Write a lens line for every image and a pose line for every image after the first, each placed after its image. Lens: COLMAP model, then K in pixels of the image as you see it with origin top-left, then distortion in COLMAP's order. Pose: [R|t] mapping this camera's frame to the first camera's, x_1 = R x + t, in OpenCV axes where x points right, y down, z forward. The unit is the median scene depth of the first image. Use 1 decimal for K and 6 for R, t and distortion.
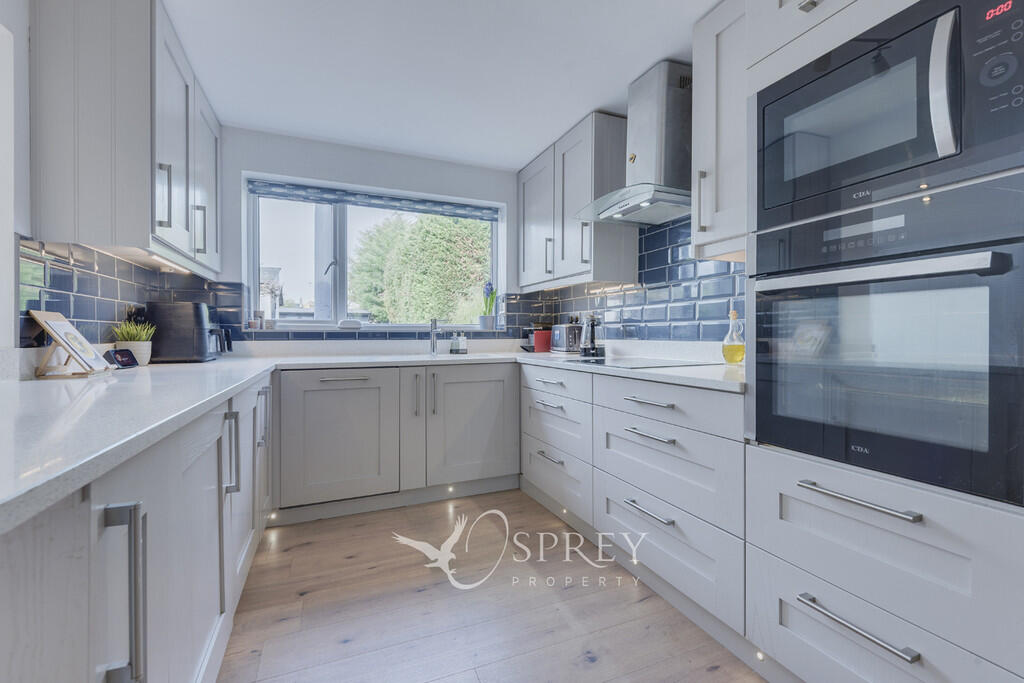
lens RADIAL K [[444.3, 0, 529.1], [0, 444.3, 337.6], [0, 0, 1]] dist [0.003497, -0.000371]
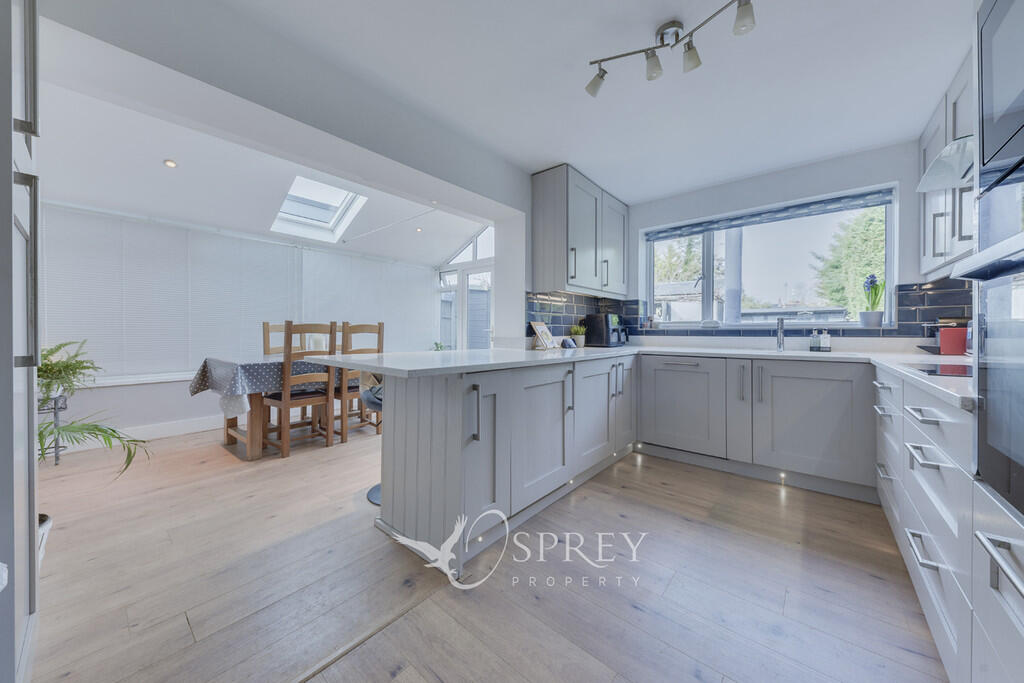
lens RADIAL K [[362.5, 0, 504.4], [0, 362.5, 333.1], [0, 0, 1]] dist [-0.002298, -0.000259]
pose [[0.420239, 0.005660, -0.907396, 0.310596], [-0.008479, 0.999961, 0.002310, -0.000927], [0.907374, 0.006723, 0.420270, 0.011764]]
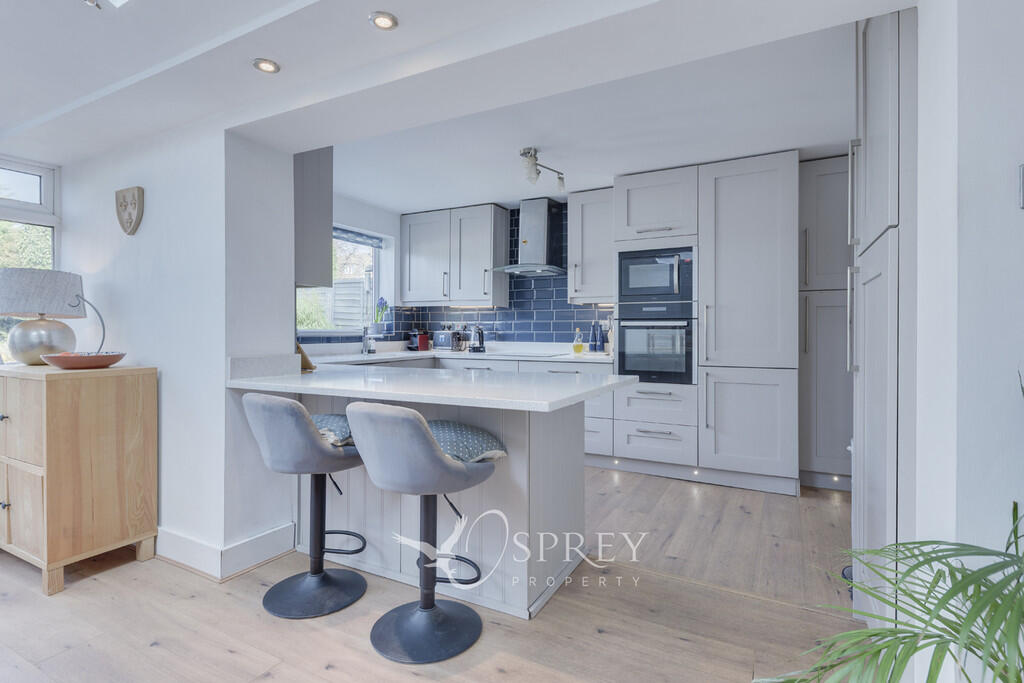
lens RADIAL K [[494.8, 0, 506.4], [0, 494.8, 334.4], [0, 0, 1]] dist [0.003598, 0.000095]
pose [[0.797285, -0.003205, 0.603595, -0.779534], [0.001111, 0.999992, 0.003843, -0.026096], [-0.603602, -0.002393, 0.797282, -0.416389]]
